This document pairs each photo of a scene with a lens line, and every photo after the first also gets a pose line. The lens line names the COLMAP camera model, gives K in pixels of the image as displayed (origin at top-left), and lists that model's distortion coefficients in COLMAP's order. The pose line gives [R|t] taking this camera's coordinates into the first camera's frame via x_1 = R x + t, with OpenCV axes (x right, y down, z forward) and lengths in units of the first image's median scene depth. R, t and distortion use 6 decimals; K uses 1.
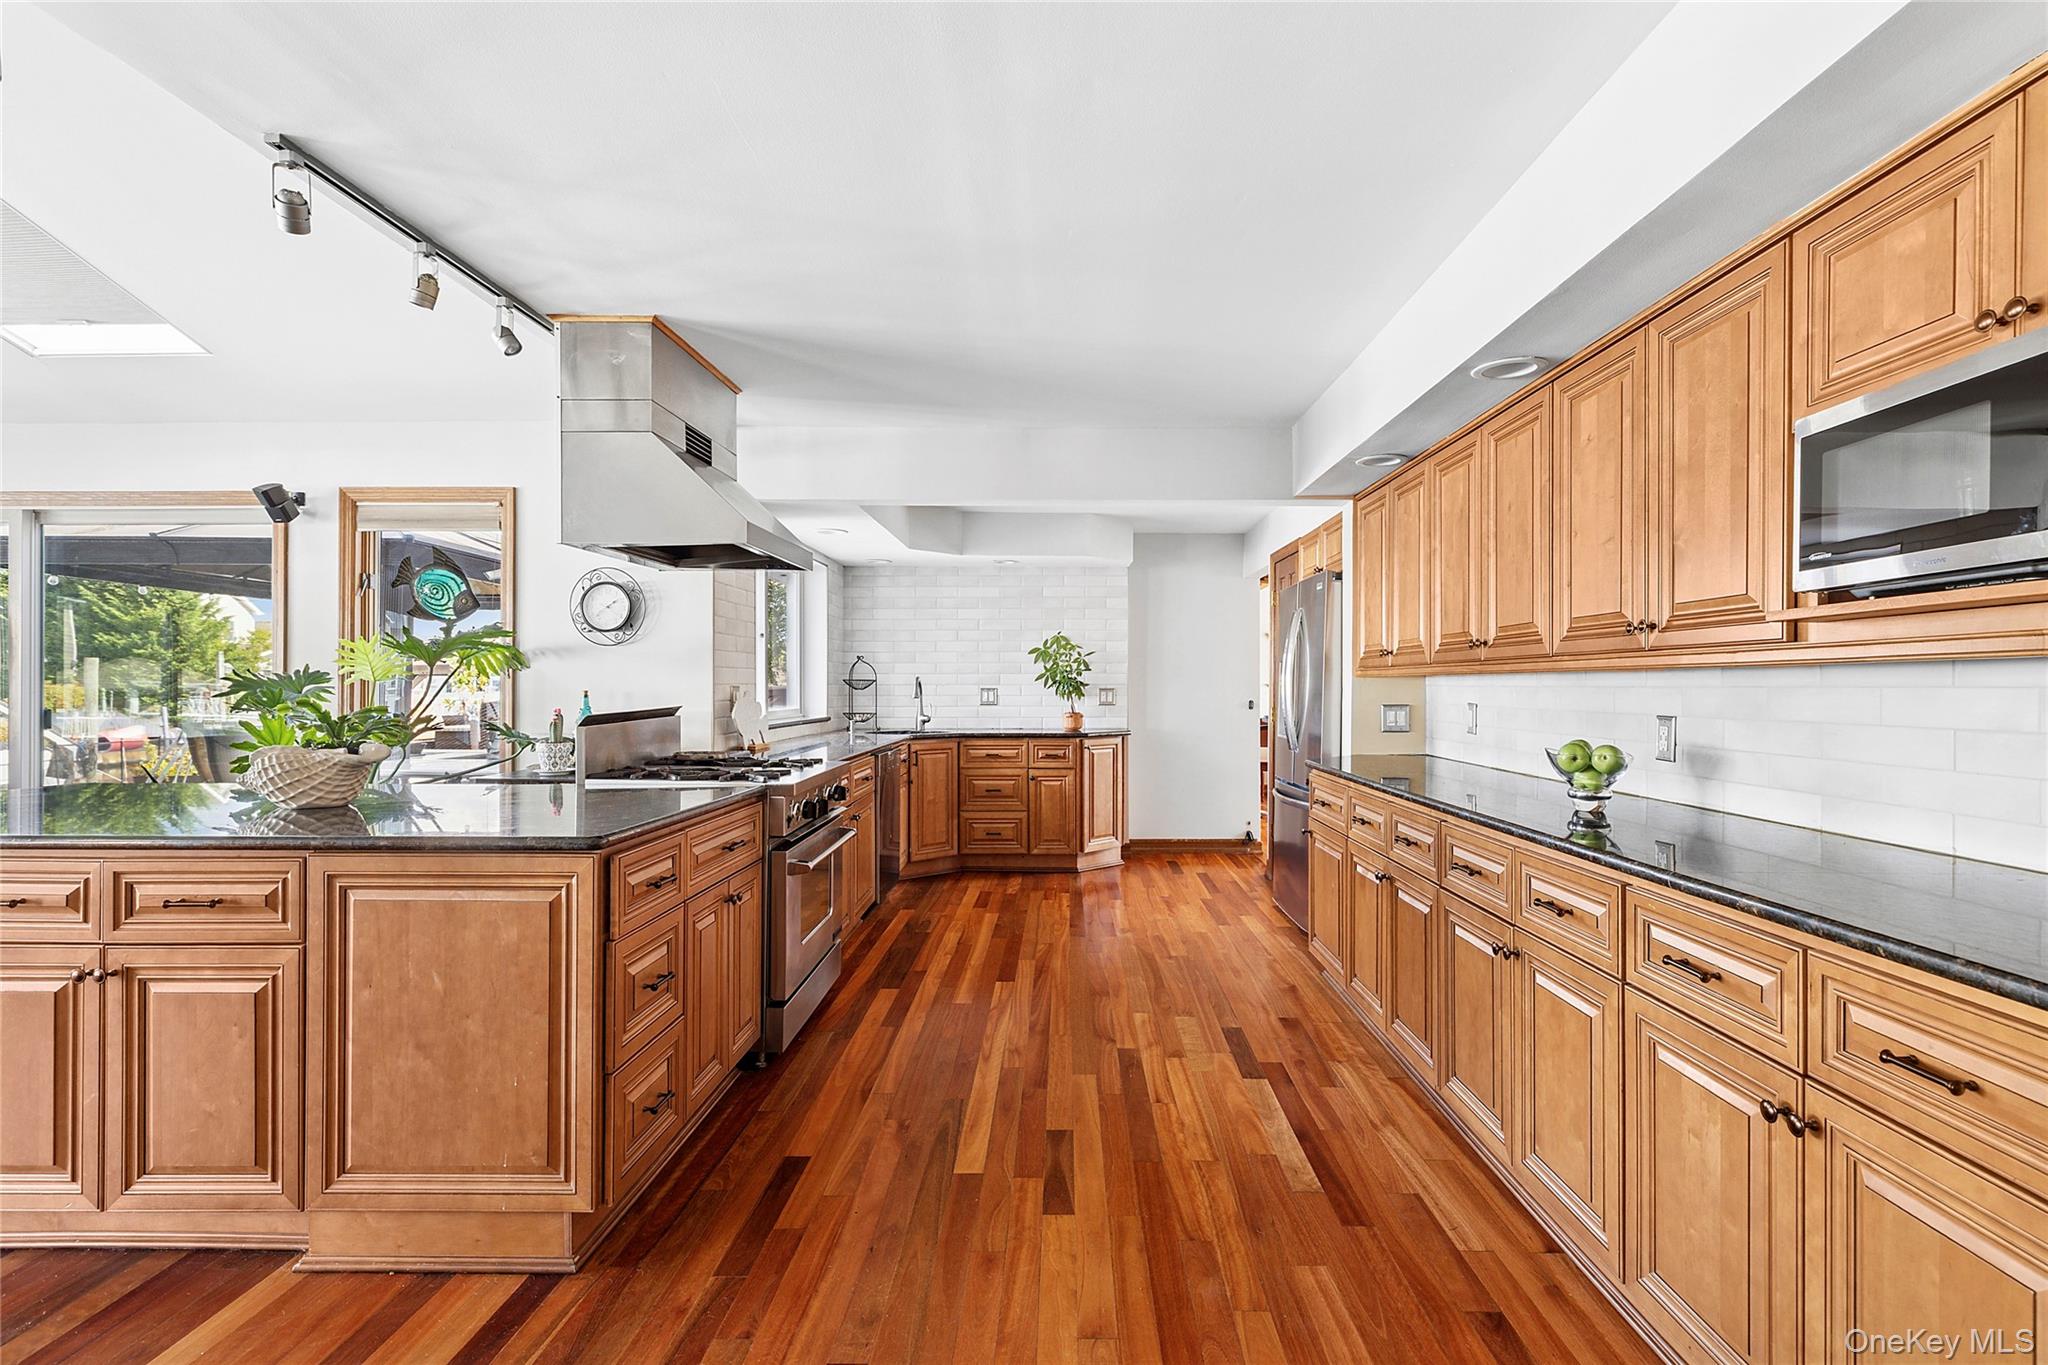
lens RADIAL K [[937.9, 0, 1031.4], [0, 937.9, 687.6], [0, 0, 1]] dist [0.004209, 0.000755]
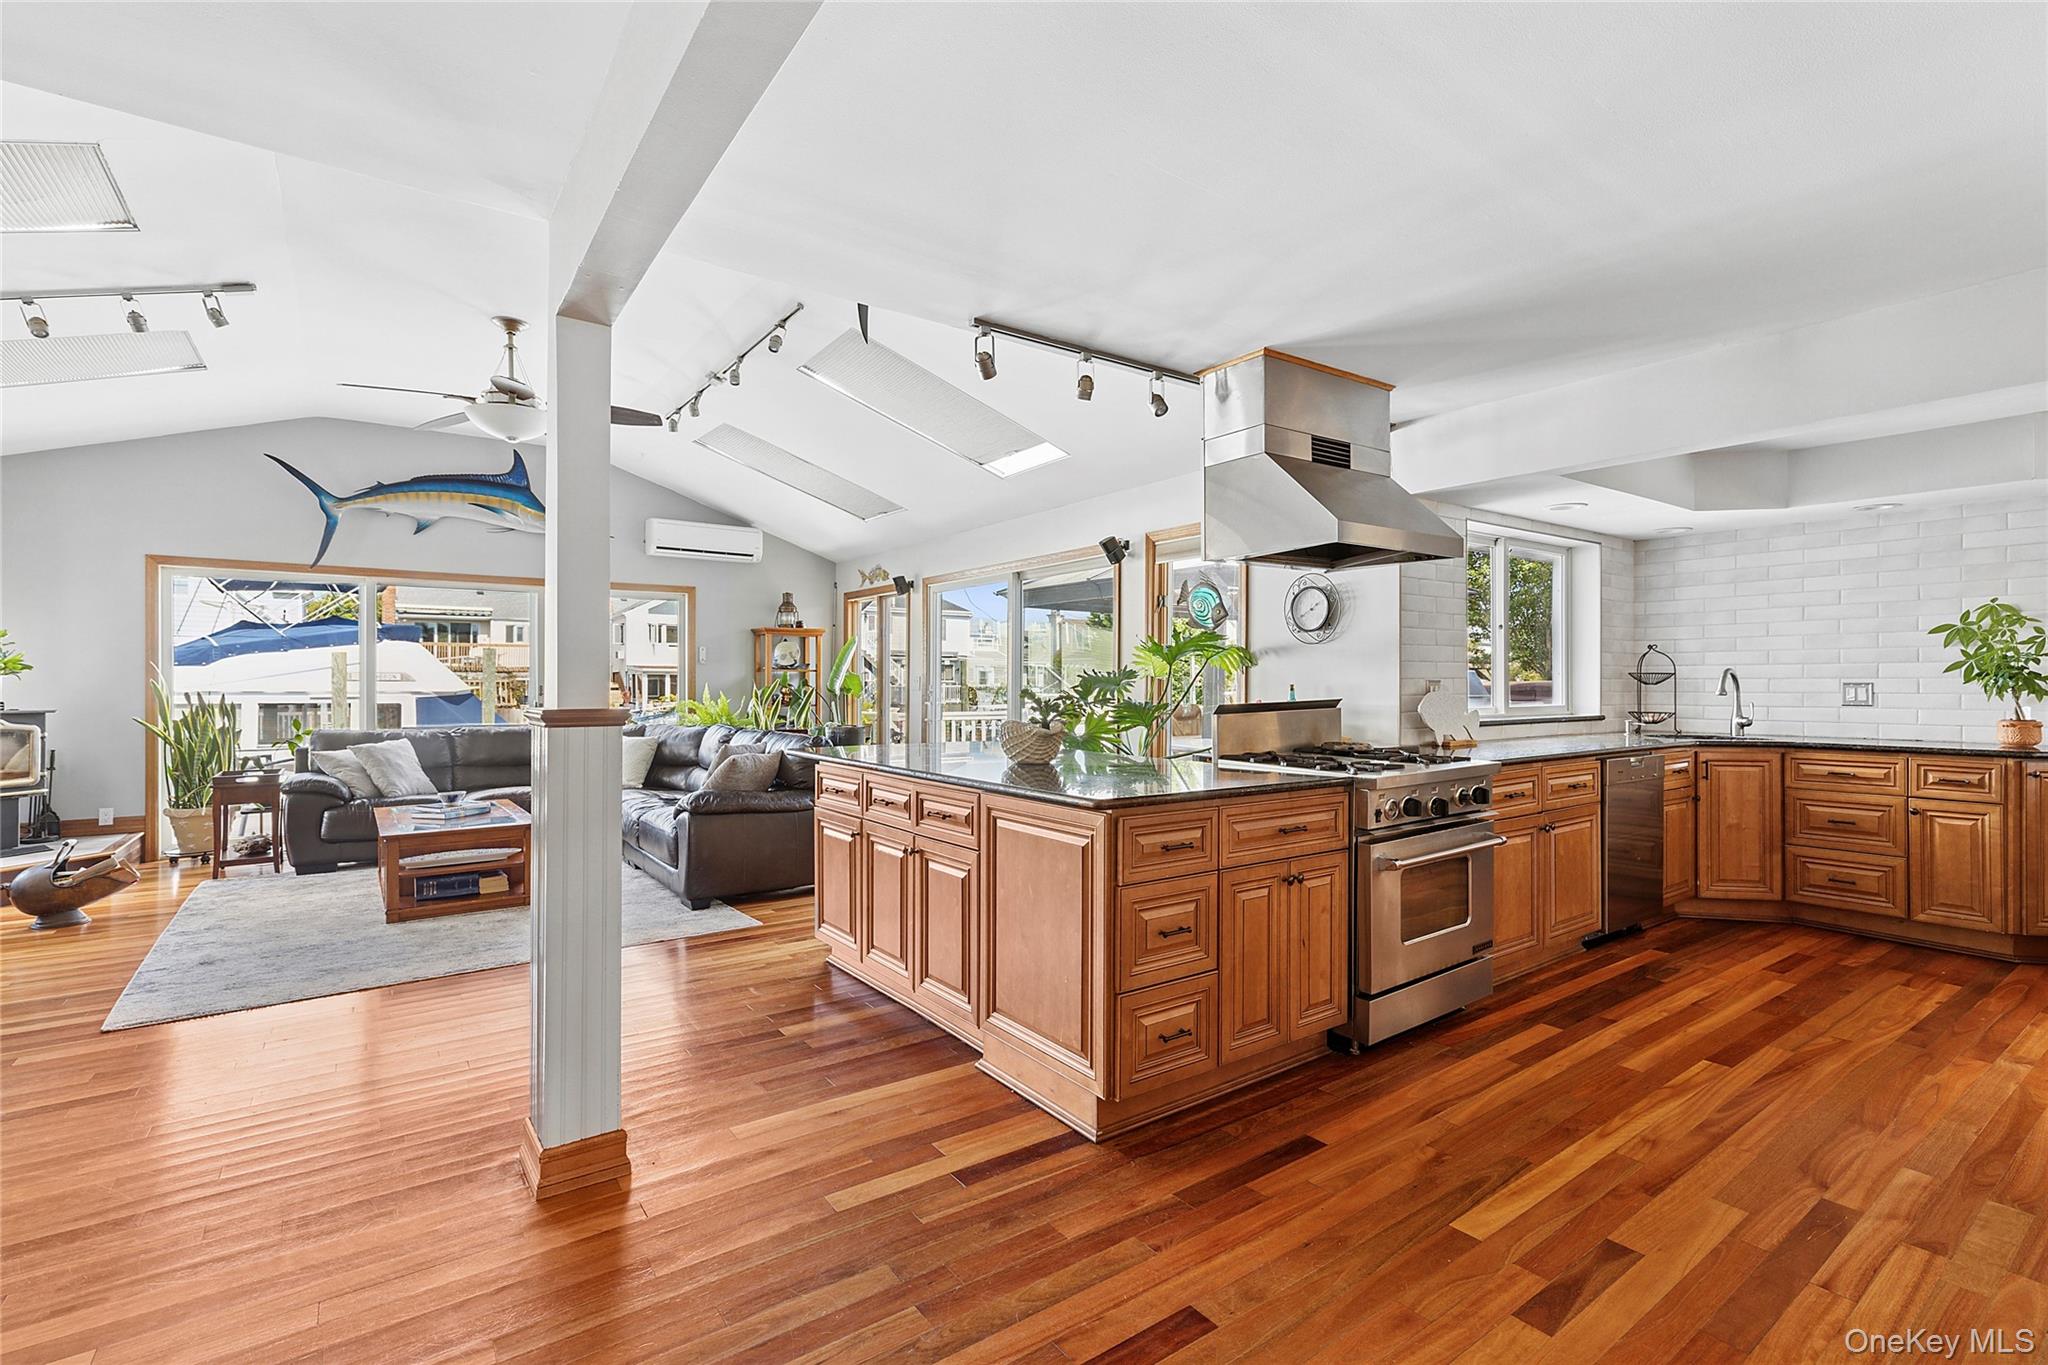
lens RADIAL K [[898.1, 0, 1011.8], [0, 898.1, 681.9], [0, 0, 1]] dist [0.000822, 0.000365]
pose [[0.599473, -0.001404, -0.800393, 0.242976], [-0.000247, 0.999998, -0.001940, 0.002850], [0.800395, 0.001361, 0.599472, 0.108365]]
